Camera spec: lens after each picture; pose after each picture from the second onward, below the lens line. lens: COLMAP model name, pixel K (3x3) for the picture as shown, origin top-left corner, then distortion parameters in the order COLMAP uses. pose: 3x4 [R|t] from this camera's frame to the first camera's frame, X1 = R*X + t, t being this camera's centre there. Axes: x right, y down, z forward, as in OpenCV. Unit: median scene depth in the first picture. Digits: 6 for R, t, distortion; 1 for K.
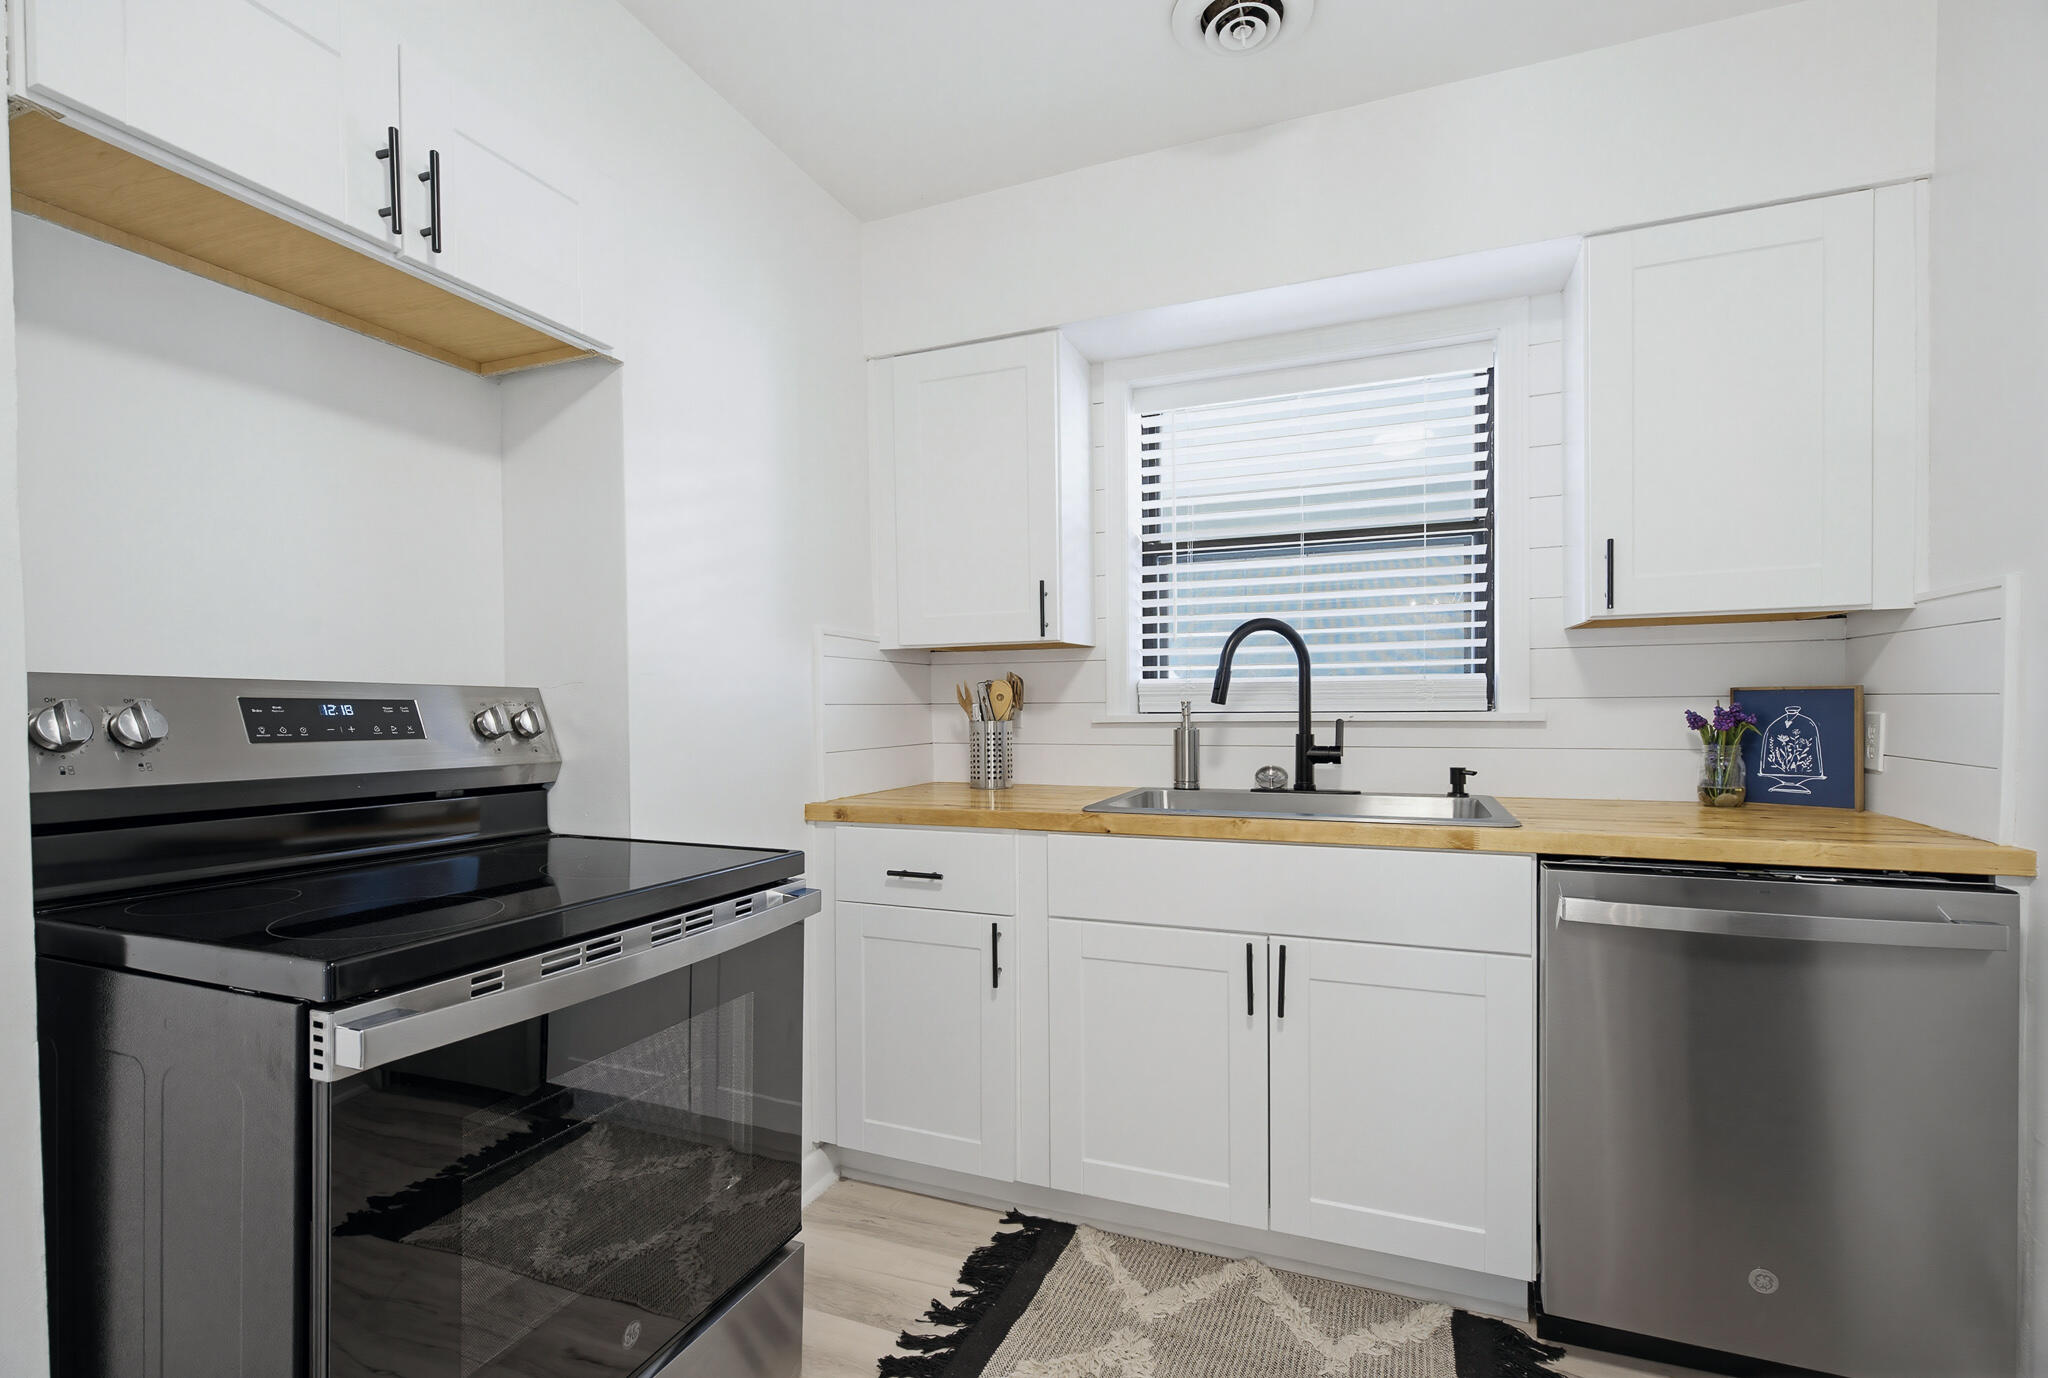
lens RADIAL K [[941.6, 0, 1024.4], [0, 941.6, 719.6], [0, 0, 1]] dist [0.018770, -0.000113]
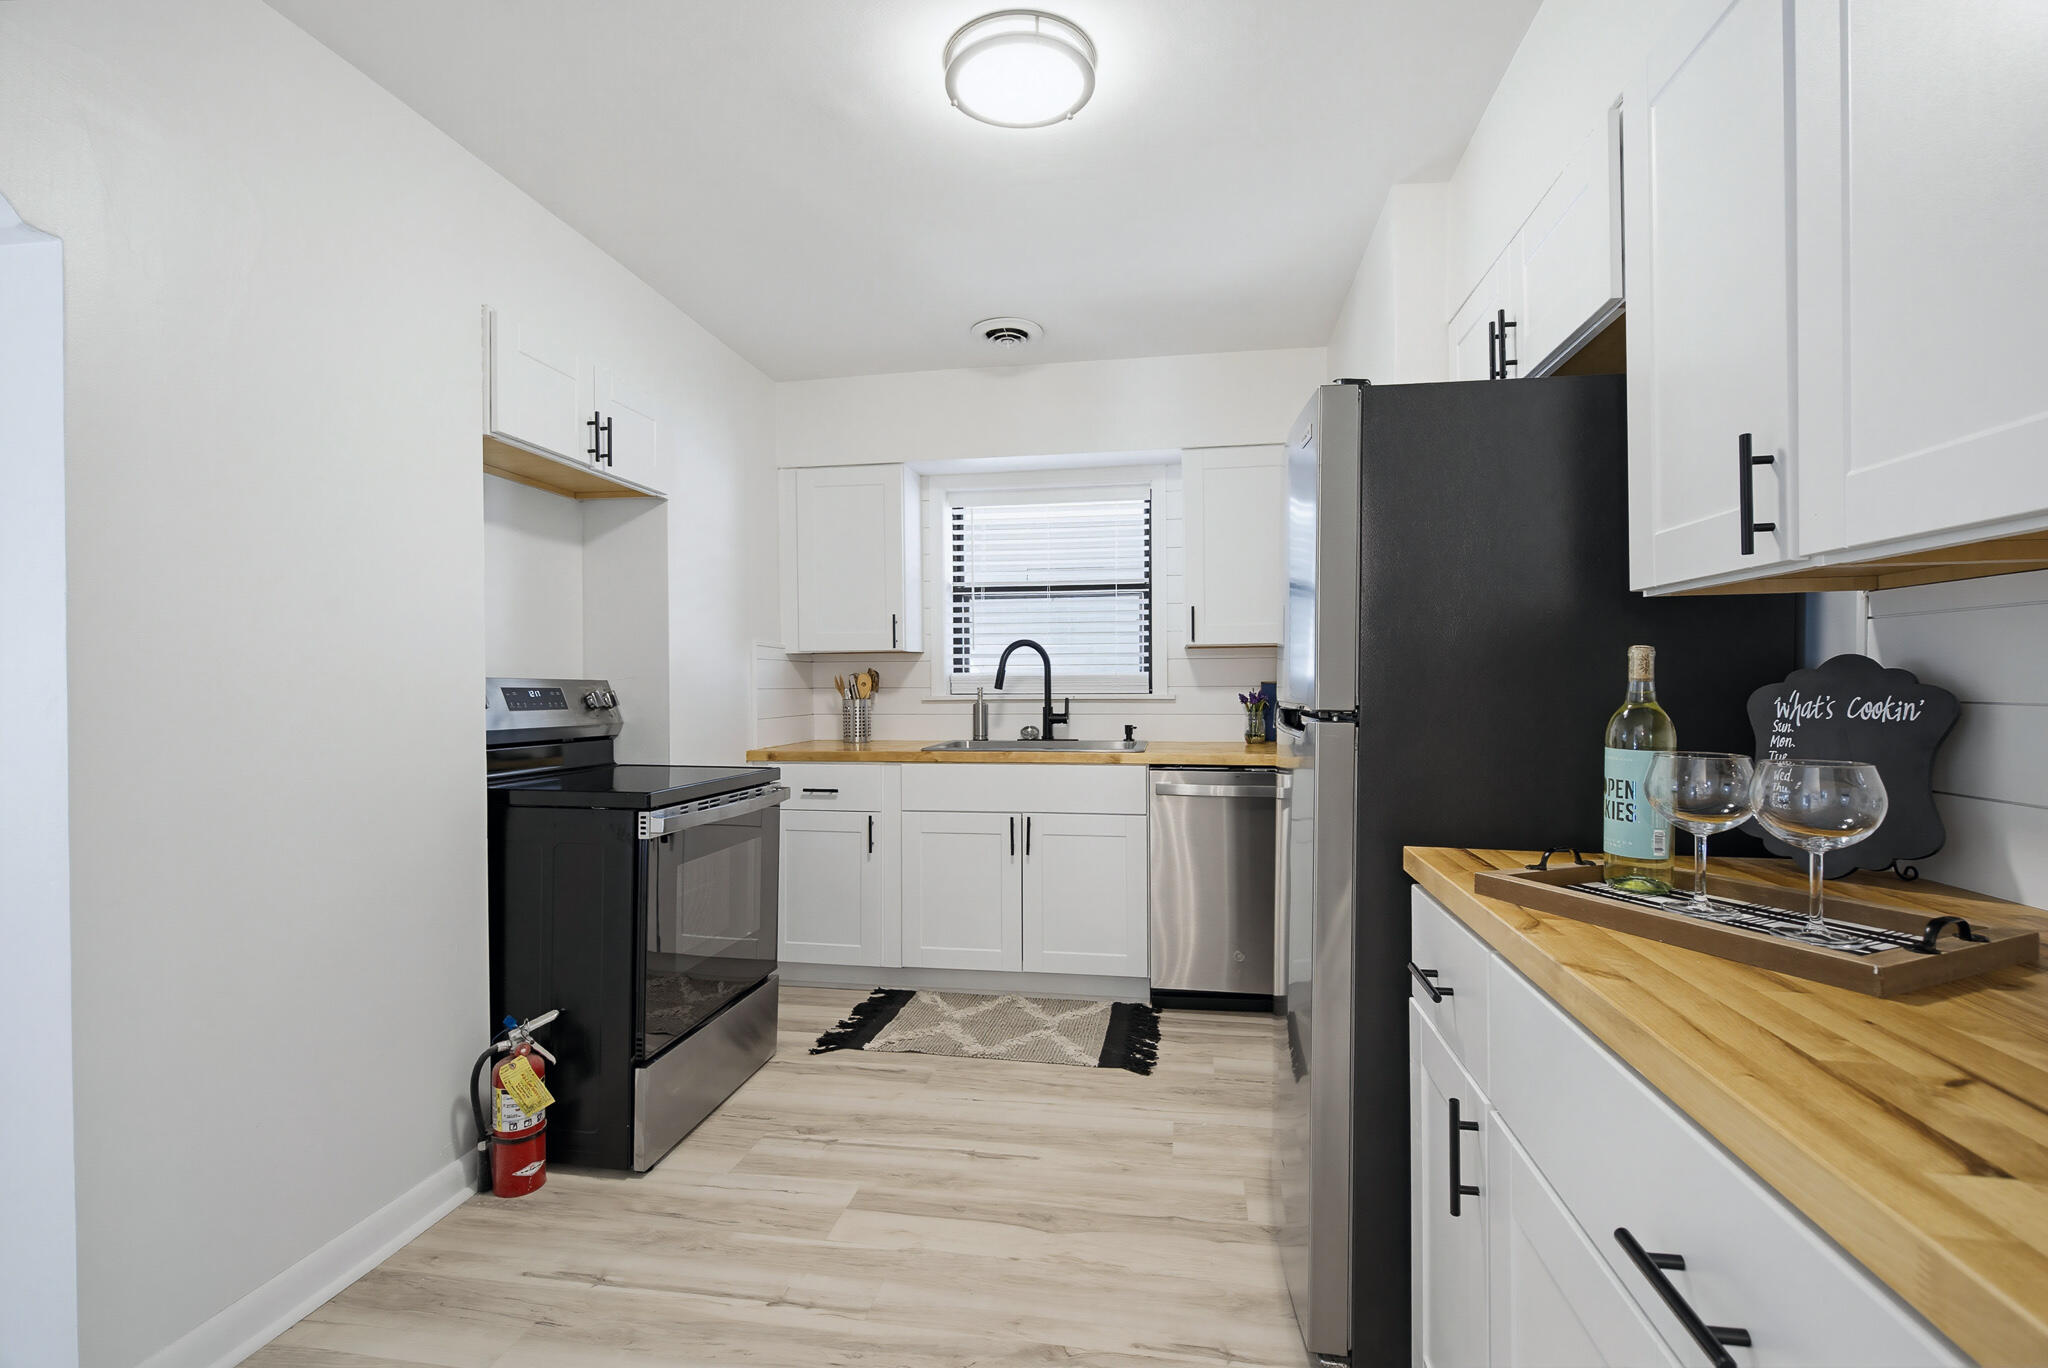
lens RADIAL K [[936.7, 0, 1024.5], [0, 936.7, 682.4], [0, 0, 1]] dist [0.003501, 0.000418]
pose [[0.977515, 0.003799, 0.210830, -0.105262], [-0.000360, 0.999866, -0.016345, -0.001110], [-0.210864, 0.015901, 0.977386, -0.664496]]
